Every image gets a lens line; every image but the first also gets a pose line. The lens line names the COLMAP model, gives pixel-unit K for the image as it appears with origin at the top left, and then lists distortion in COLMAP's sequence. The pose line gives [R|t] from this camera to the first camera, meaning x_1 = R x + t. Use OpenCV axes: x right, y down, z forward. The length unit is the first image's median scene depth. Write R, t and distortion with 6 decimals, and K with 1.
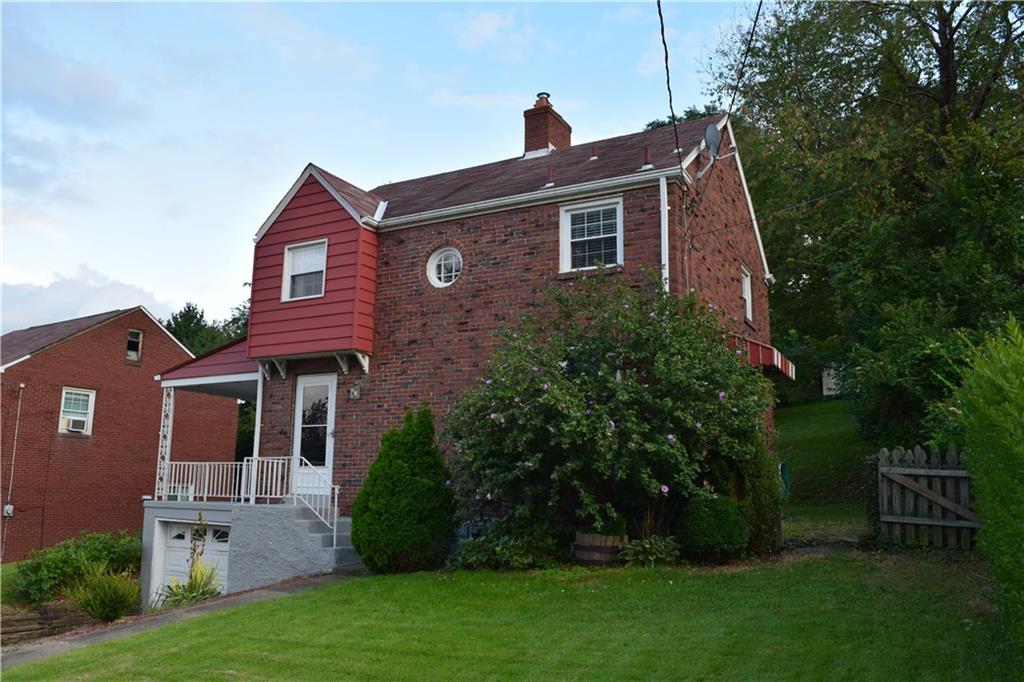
lens RADIAL K [[802.1, 0, 512.0], [0, 802.1, 341.0], [0, 0, 1]] dist [-0.096852, 0.022594]
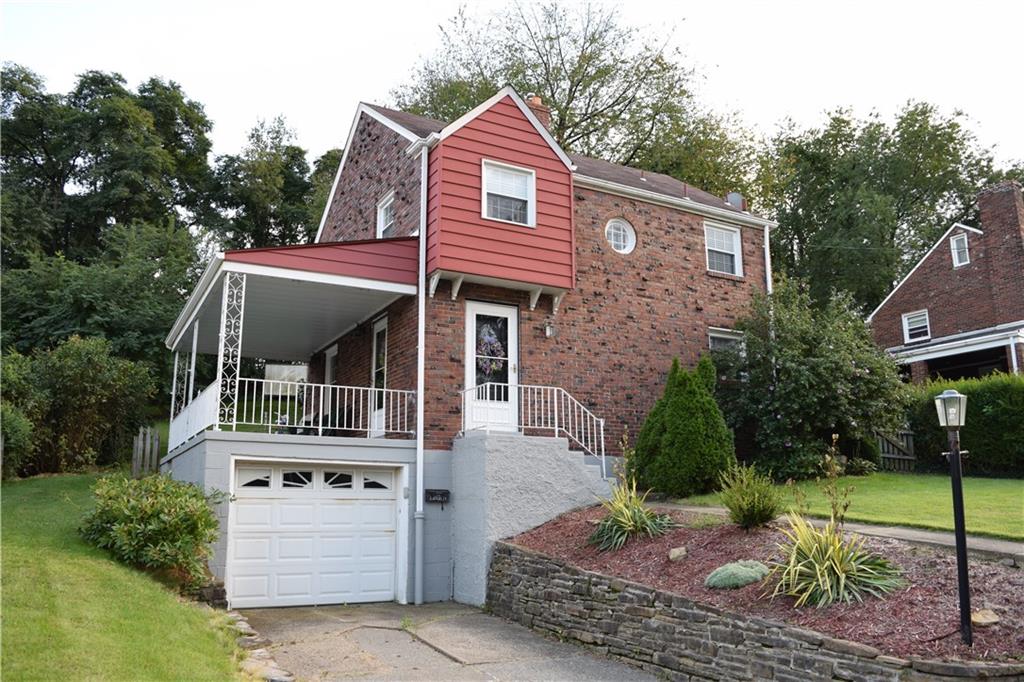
lens RADIAL K [[802.1, 0, 512.0], [0, 802.1, 341.0], [0, 0, 1]] dist [-0.096852, 0.022594]
pose [[0.540644, 0.161710, 0.825563, -1.033365], [-0.144518, 0.984615, -0.098224, 0.179588], [-0.828746, -0.066205, 0.555696, 0.469958]]
